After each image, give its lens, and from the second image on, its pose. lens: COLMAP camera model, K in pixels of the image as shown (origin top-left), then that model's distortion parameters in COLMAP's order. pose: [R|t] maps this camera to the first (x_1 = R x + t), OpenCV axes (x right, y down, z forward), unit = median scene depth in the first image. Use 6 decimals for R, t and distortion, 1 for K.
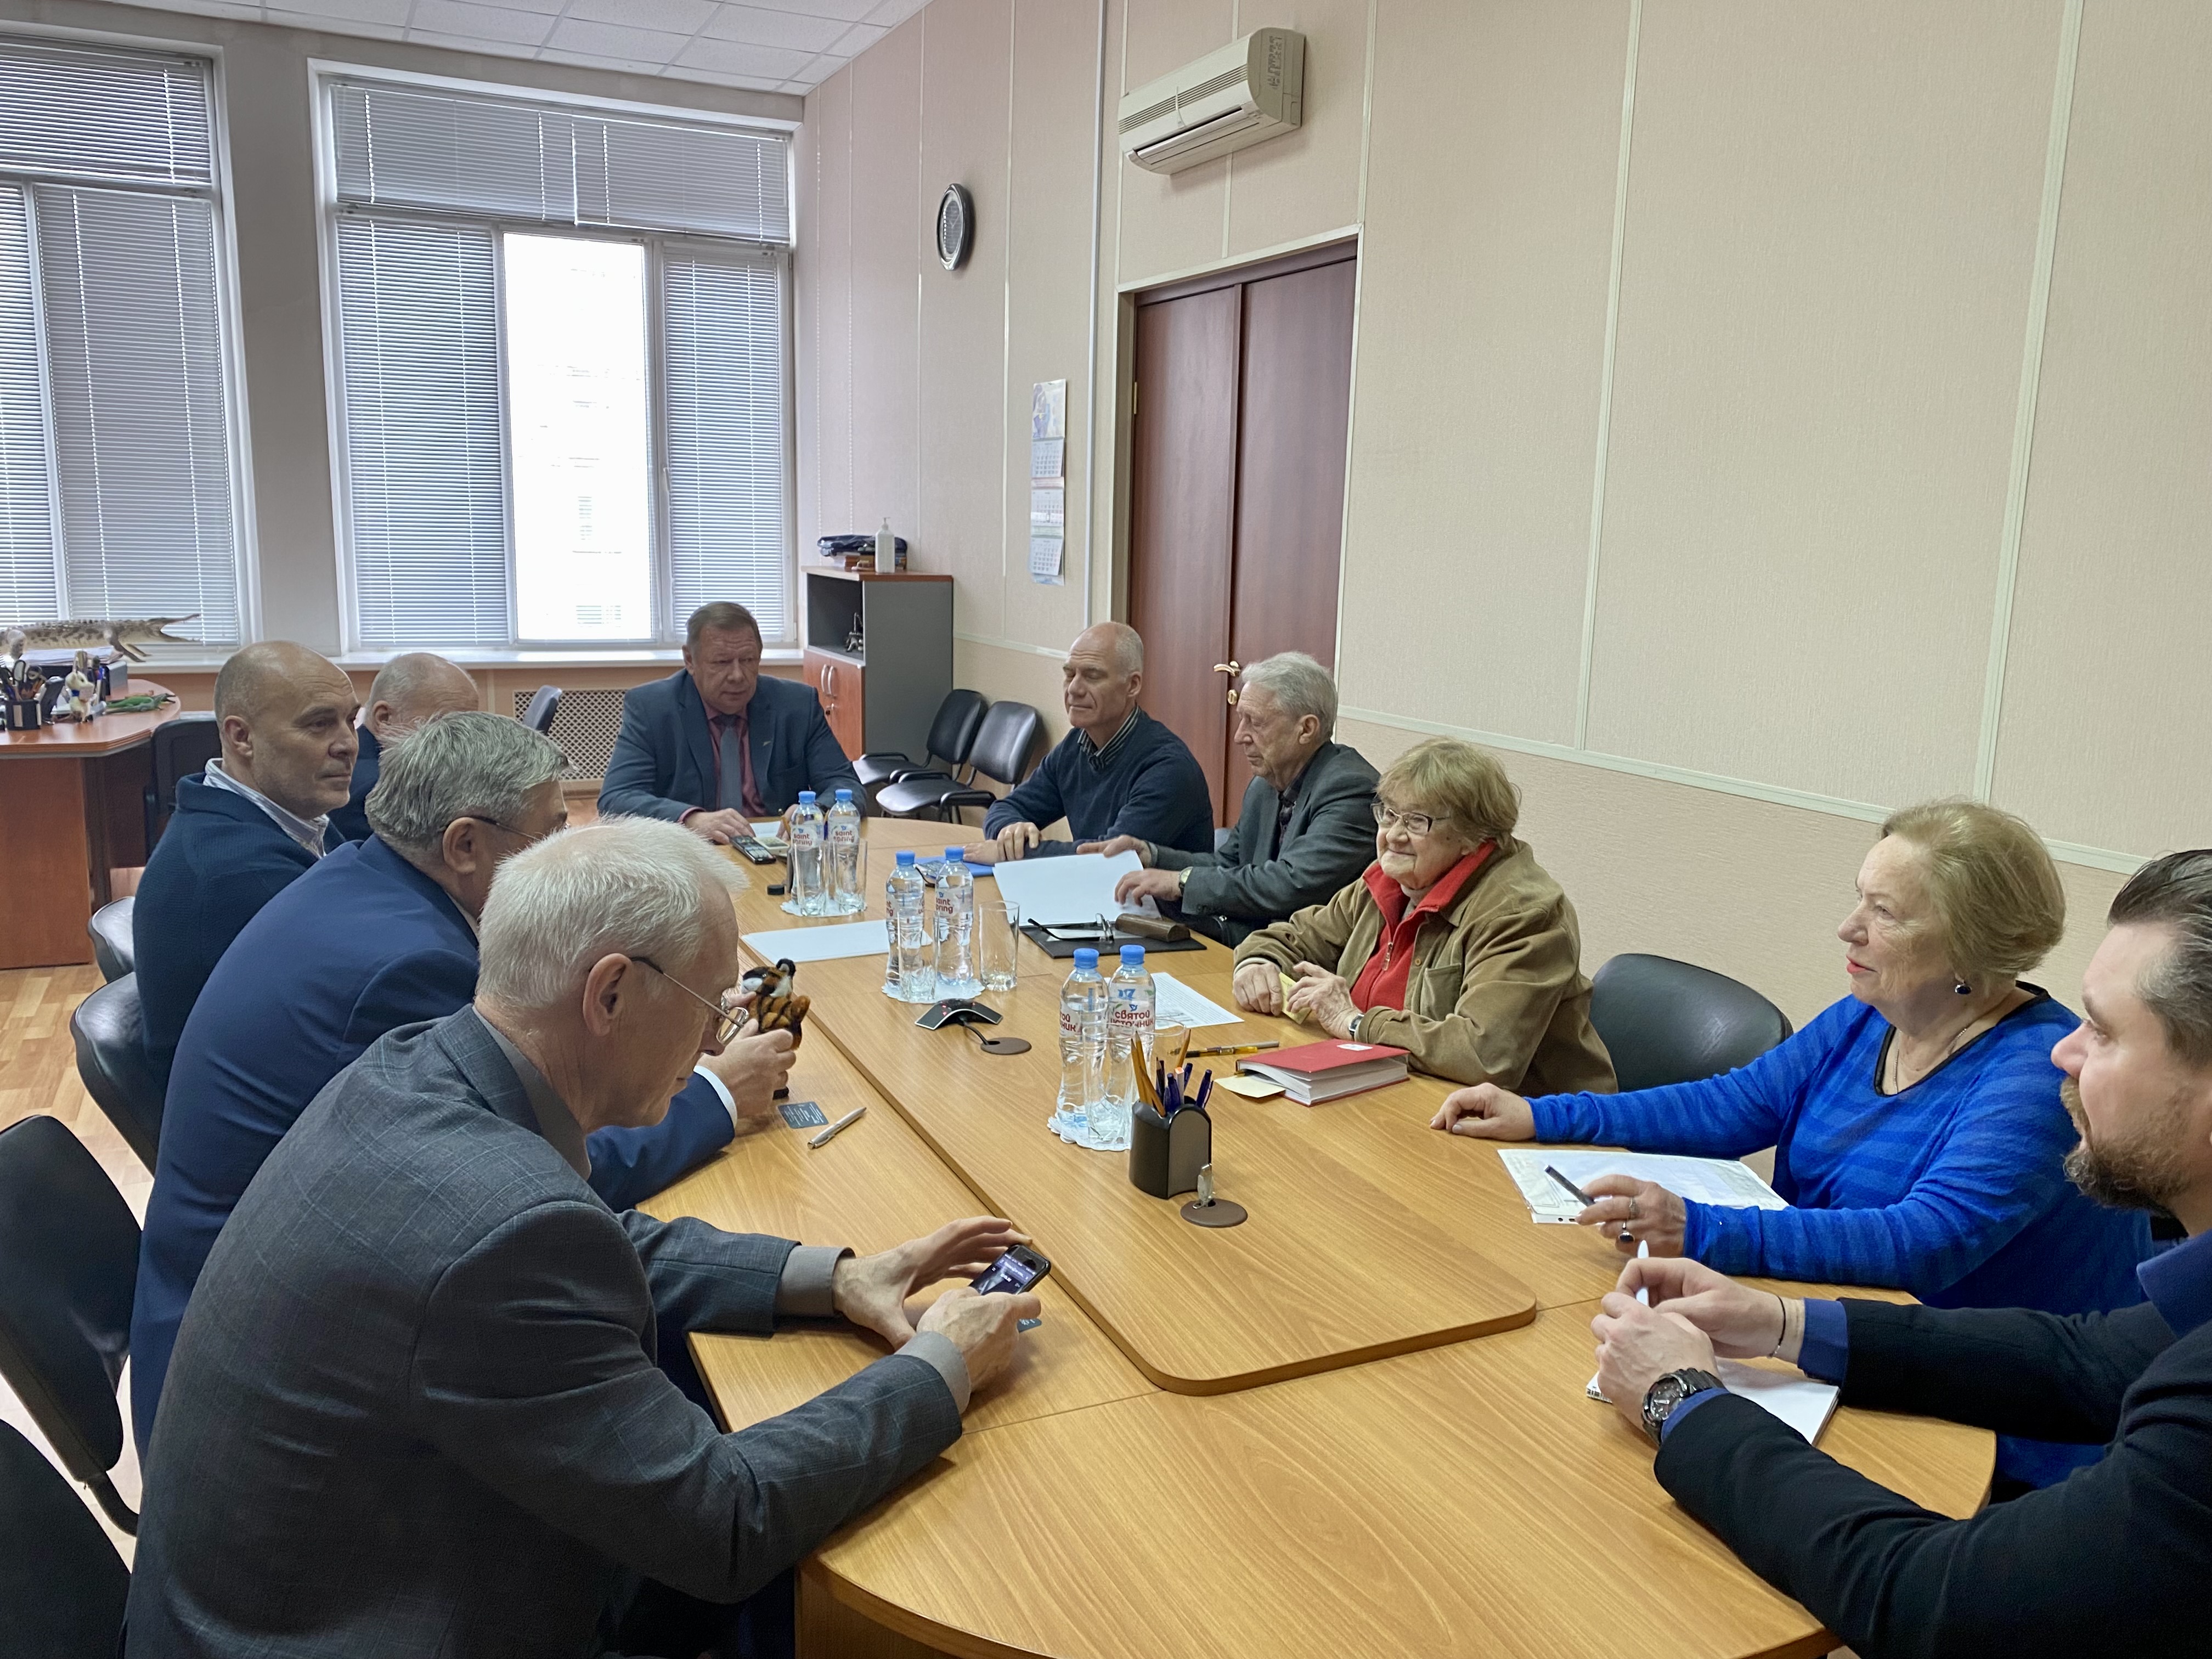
lens RADIAL K [[1677.5, 0, 1120.0], [0, 1677.5, 840.9], [0, 0, 1]] dist [0.015463, -0.011776]
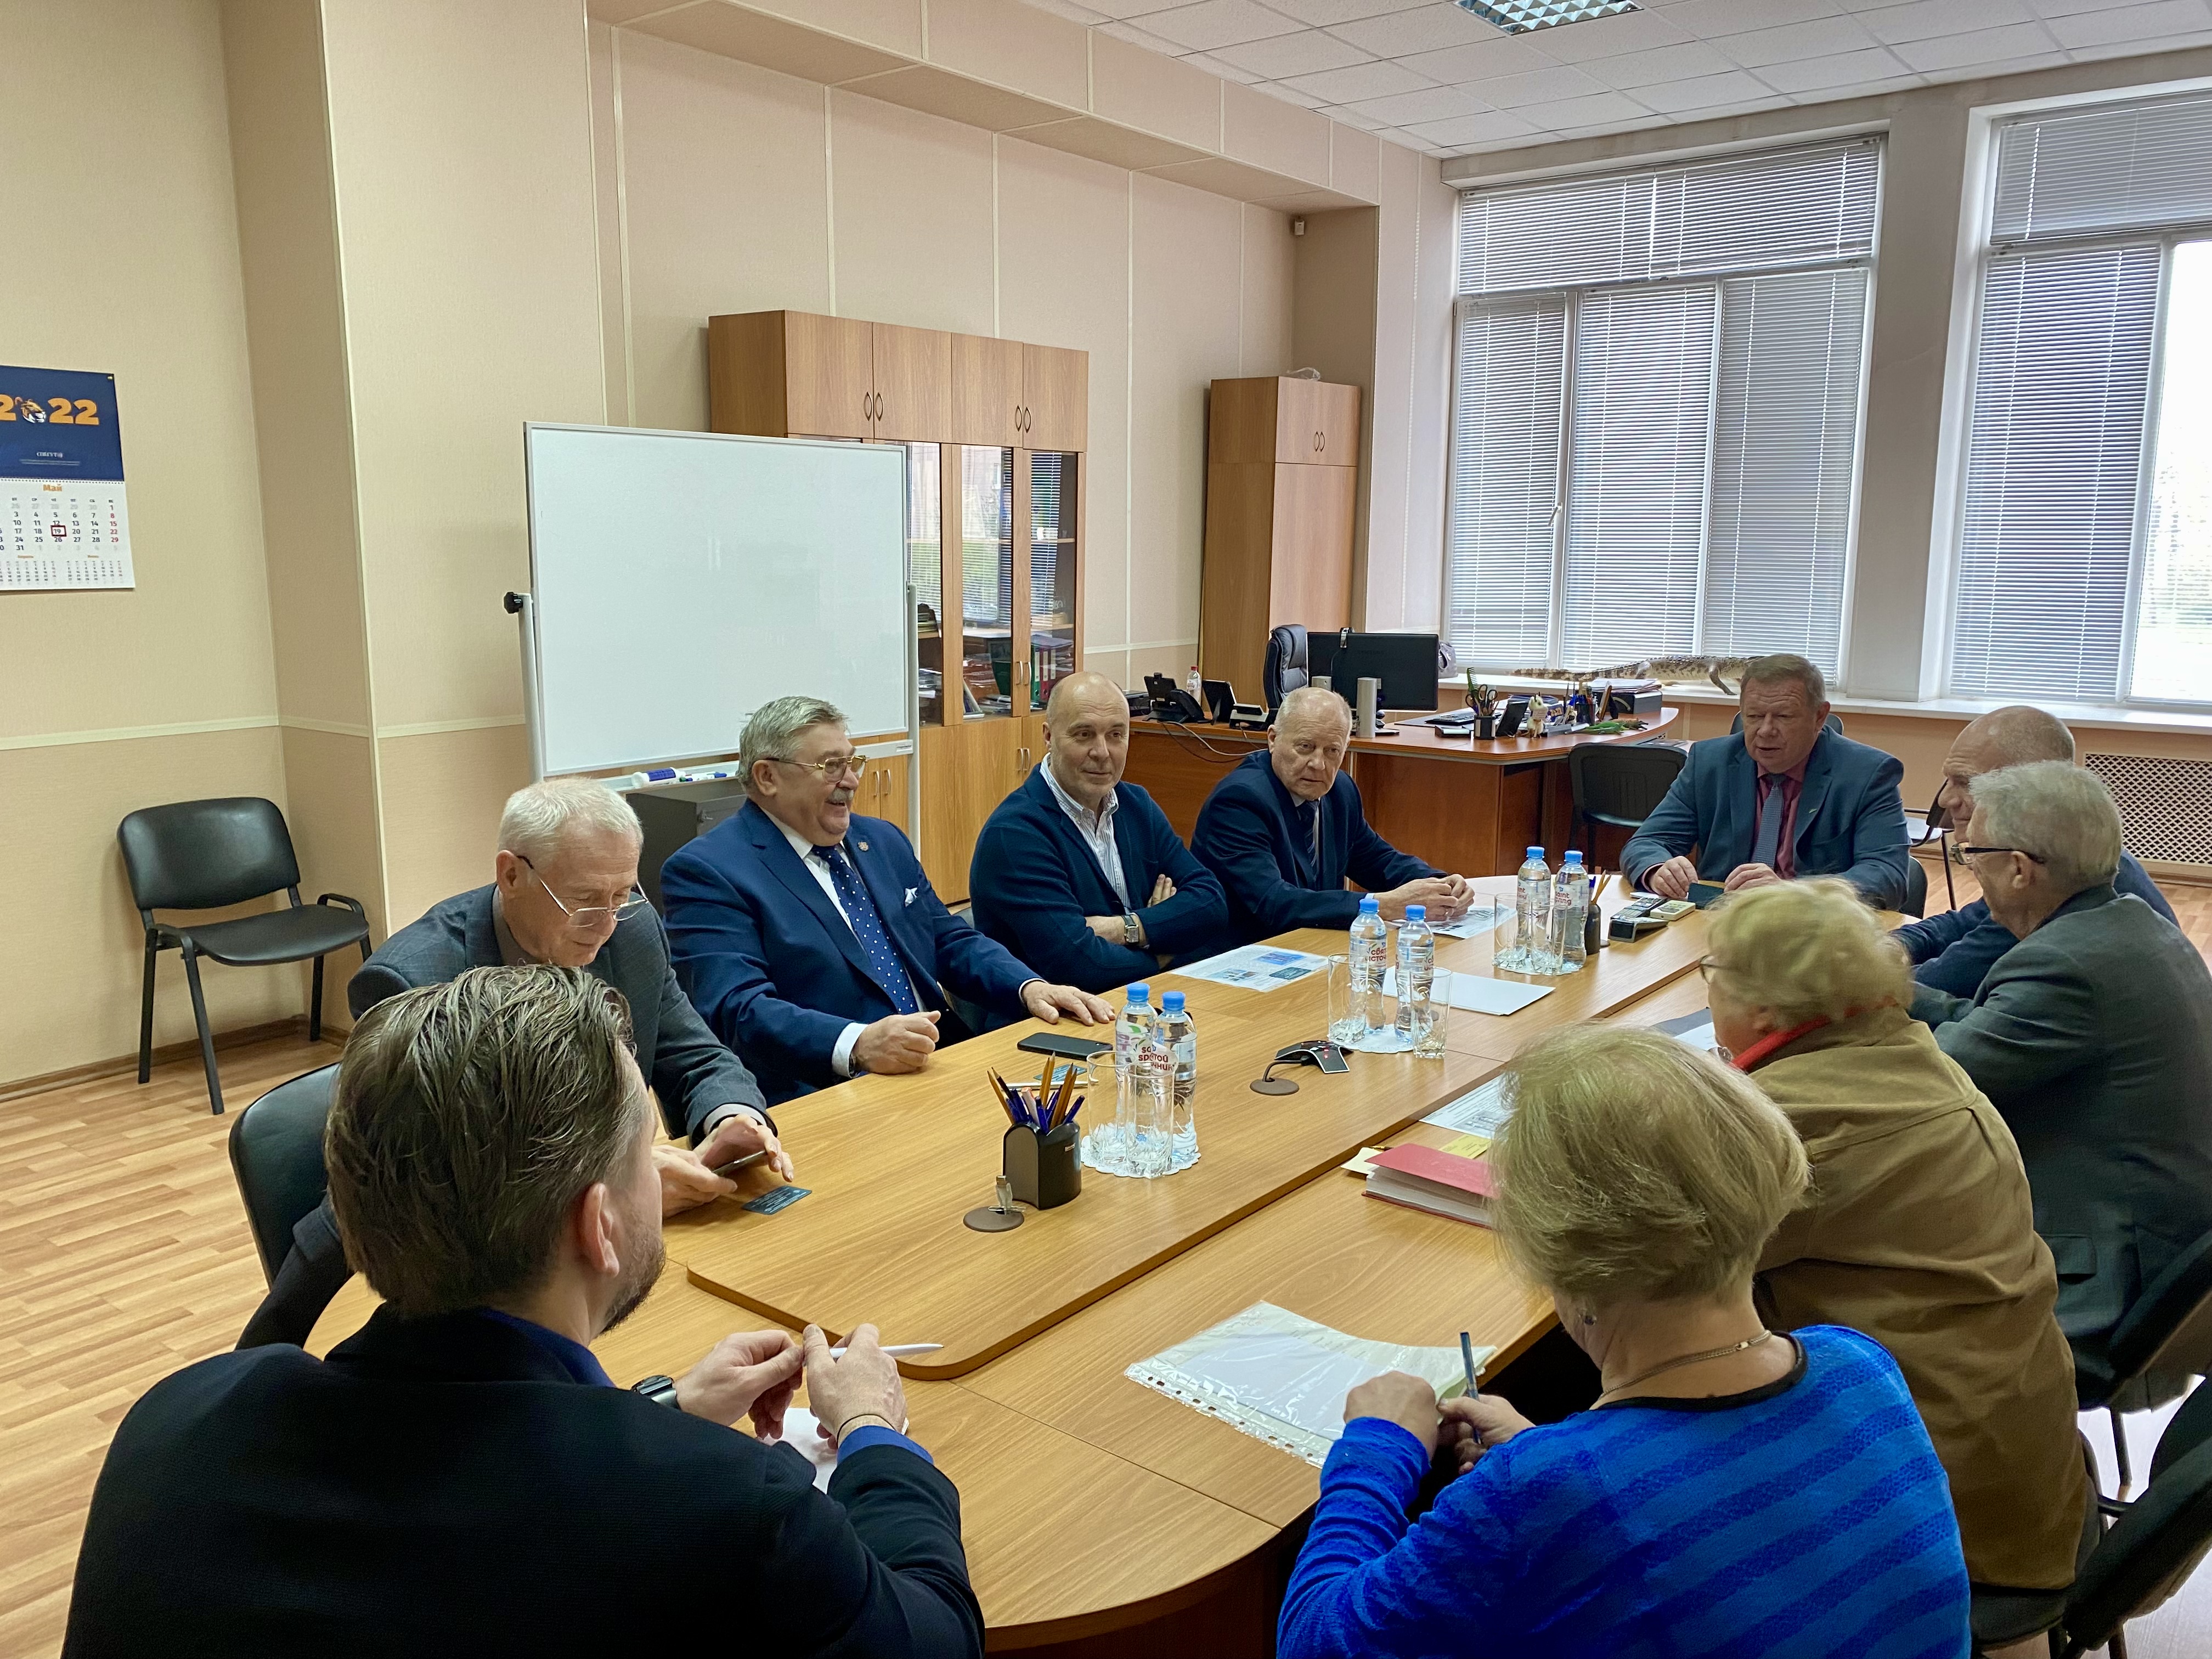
lens RADIAL K [[1677.5, 0, 1088.2], [0, 1677.5, 847.5], [0, 0, 1]] dist [0.015463, -0.011776]
pose [[0.428965, 0.139980, -0.892409, 0.250084], [-0.157511, 0.984377, 0.078693, -0.027266], [0.889483, 0.106808, 0.444312, 0.134019]]
